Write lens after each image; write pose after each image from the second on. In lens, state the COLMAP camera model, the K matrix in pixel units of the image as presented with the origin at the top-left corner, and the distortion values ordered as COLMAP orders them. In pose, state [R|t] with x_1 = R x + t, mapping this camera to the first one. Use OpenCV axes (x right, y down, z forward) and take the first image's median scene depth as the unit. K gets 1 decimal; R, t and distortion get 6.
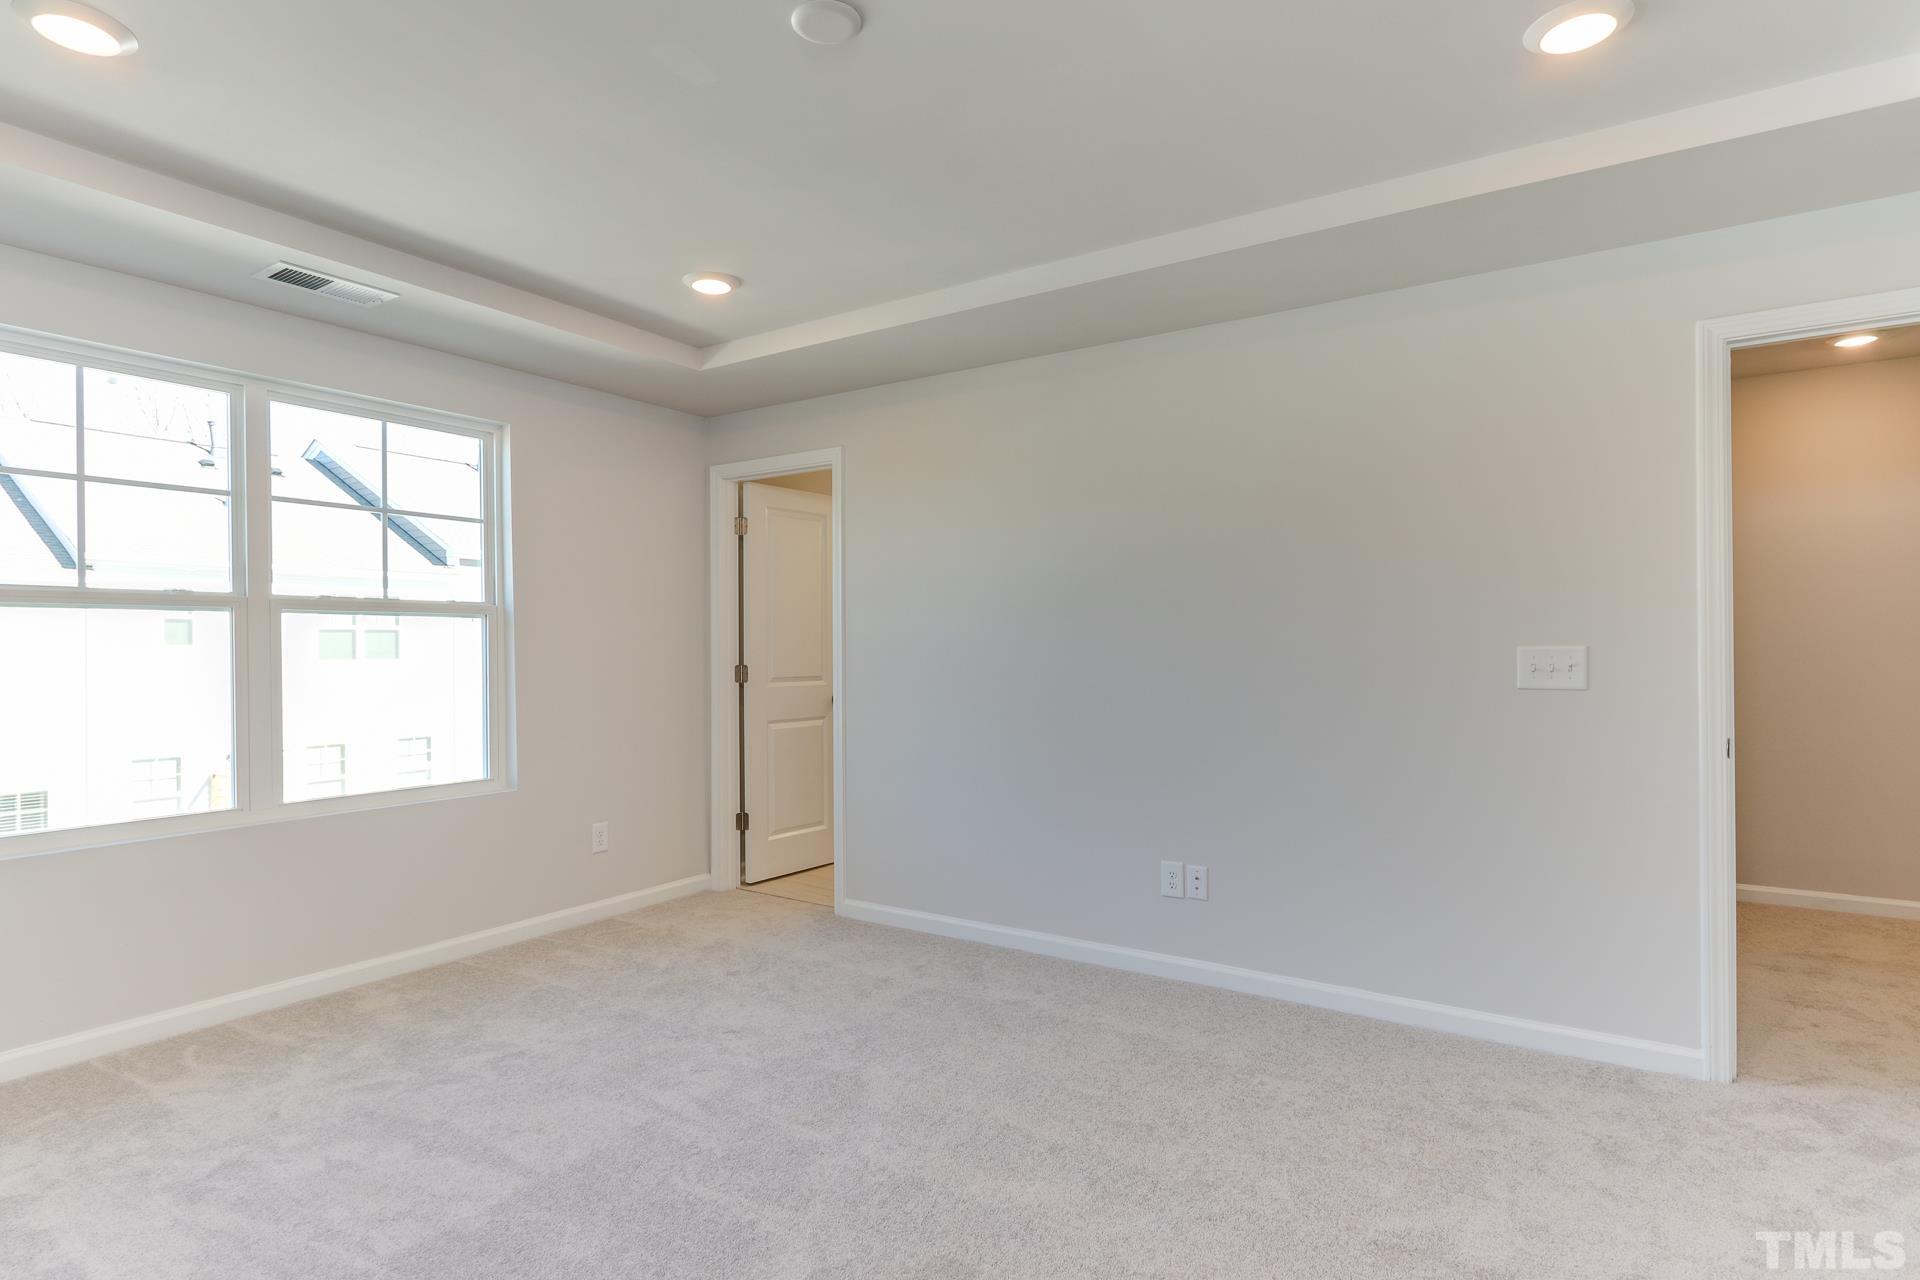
lens RADIAL K [[1037.7, 0, 904.8], [0, 1037.7, 642.6], [0, 0, 1]] dist [-0.011490, 0.004816]
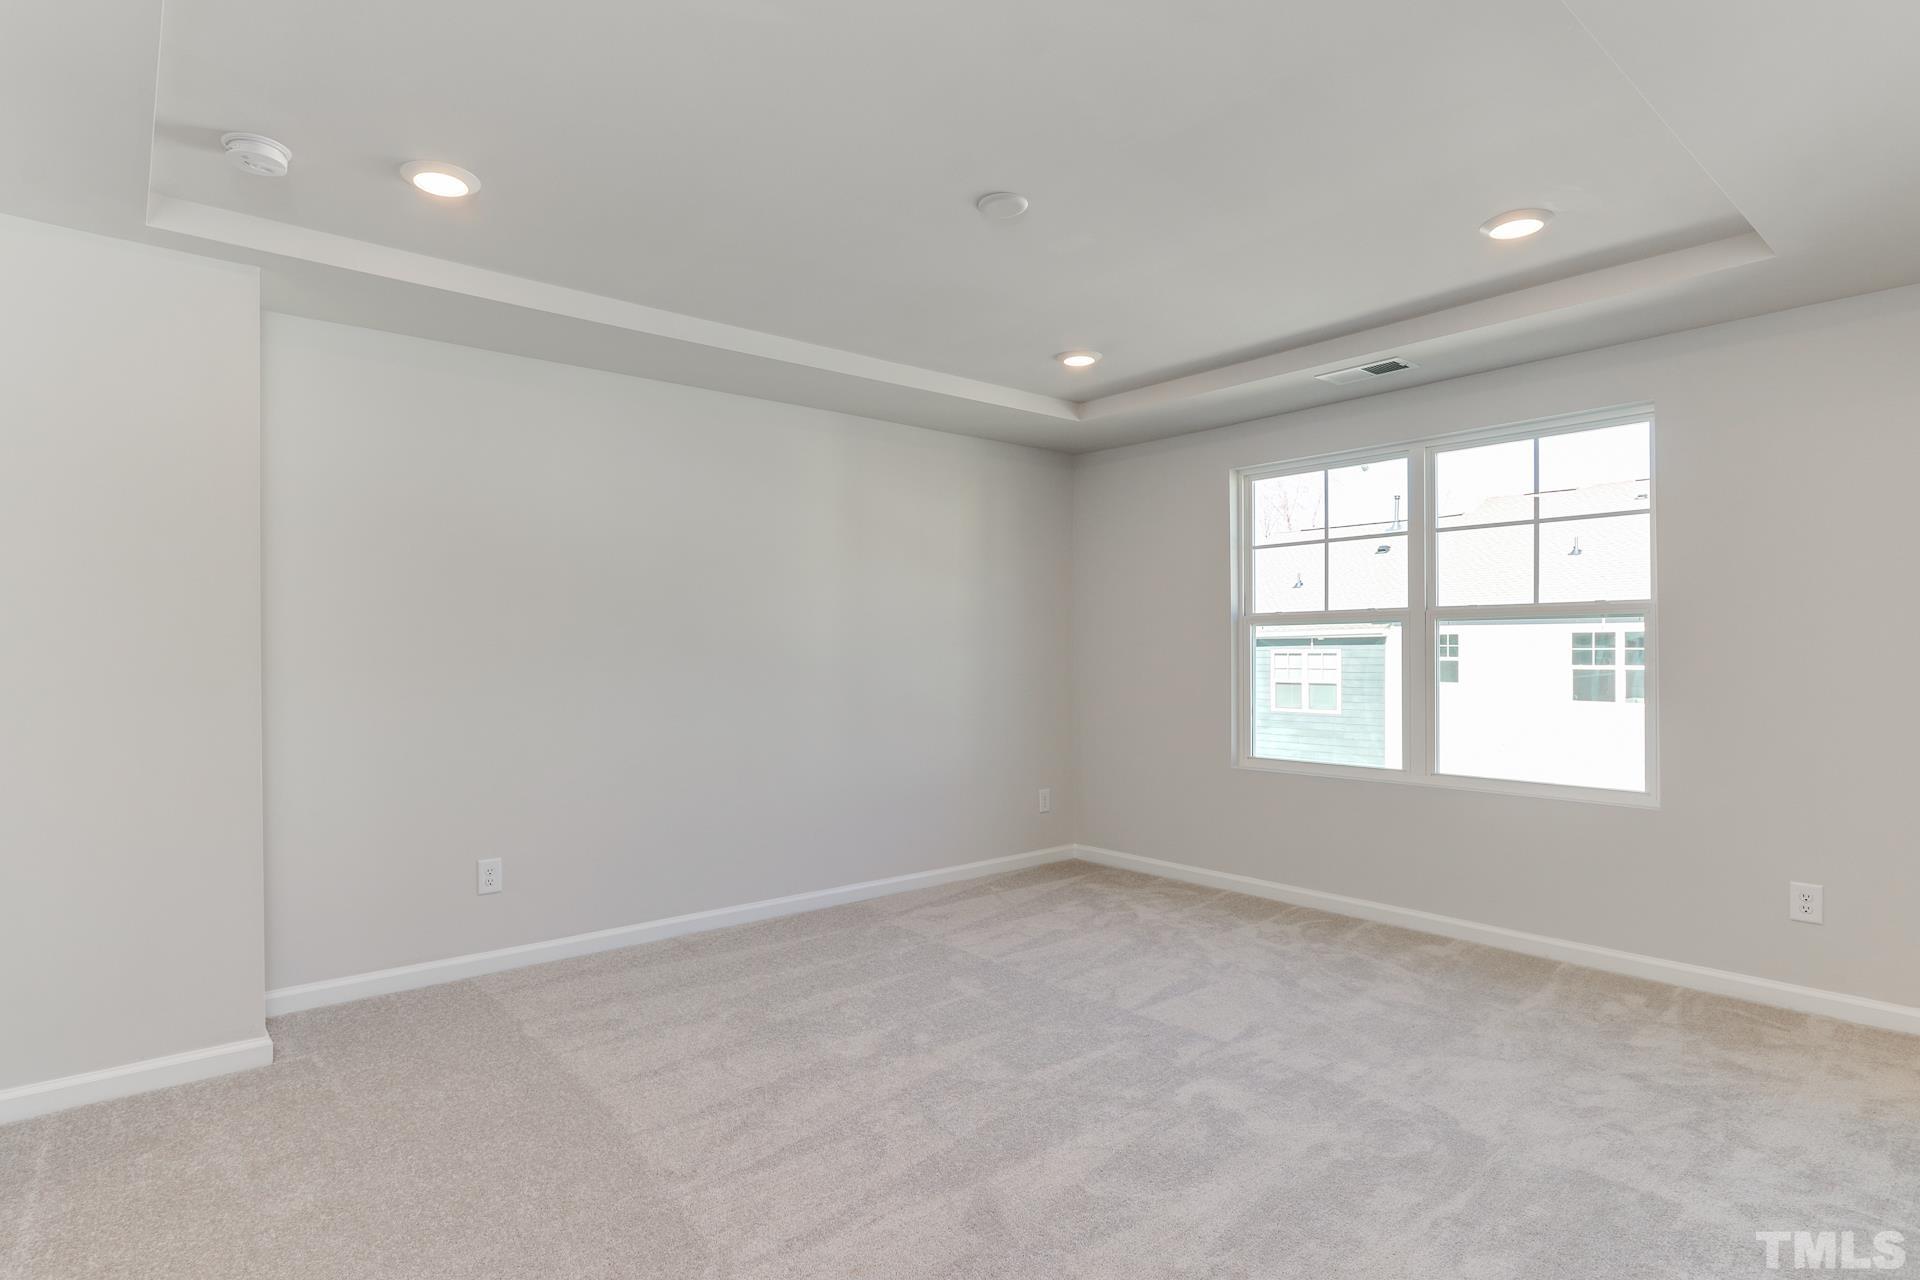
lens RADIAL K [[1037.7, 0, 968.6], [0, 1037.7, 646.8], [0, 0, 1]] dist [-0.011490, 0.004816]
pose [[-0.282786, -0.007359, -0.959155, 0.753593], [0.001410, 0.999966, -0.008088, 0.010938], [0.959182, -0.003640, -0.282766, 0.804767]]
